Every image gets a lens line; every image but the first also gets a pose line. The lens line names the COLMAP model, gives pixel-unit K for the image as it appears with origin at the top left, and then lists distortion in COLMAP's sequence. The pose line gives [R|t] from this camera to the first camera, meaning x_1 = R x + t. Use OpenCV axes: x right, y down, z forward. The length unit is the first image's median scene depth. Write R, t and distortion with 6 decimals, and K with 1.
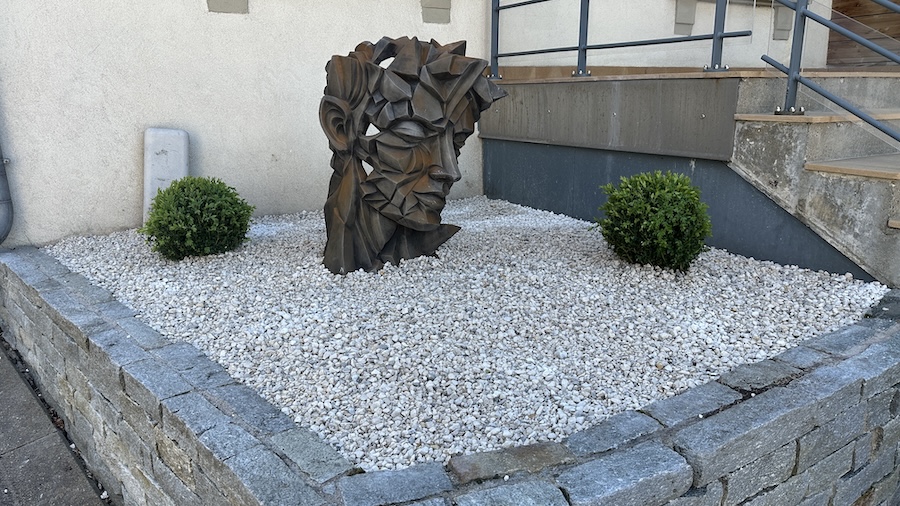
lens RADIAL K [[631.8, 0, 450.0], [0, 631.8, 253.0], [0, 0, 1]] dist [0.025027, -0.003351]
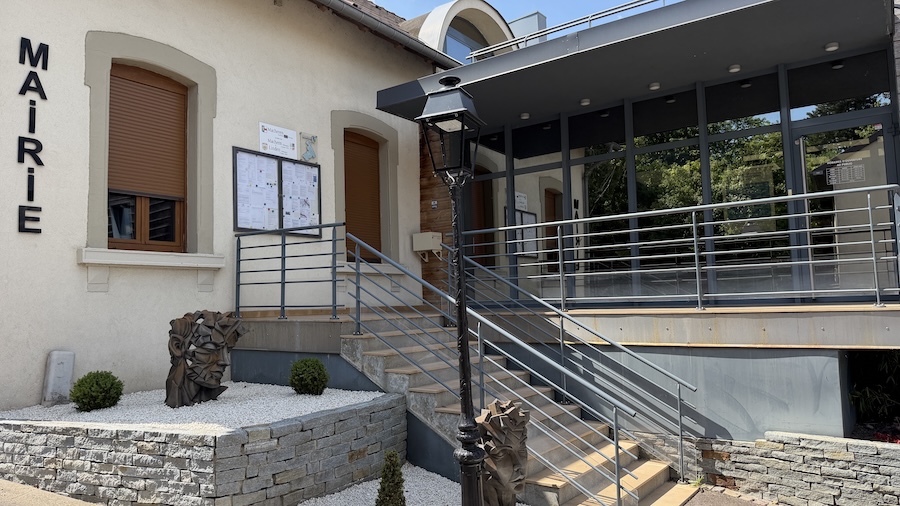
lens RADIAL K [[622.0, 0, 450.0], [0, 622.0, 253.0], [0, 0, 1]] dist [0.095259, -0.134935]
pose [[0.910930, 0.024203, 0.411850, -0.222788], [0.111084, 0.947021, -0.301349, 0.305336], [-0.397324, 0.320257, 0.859982, -1.604354]]
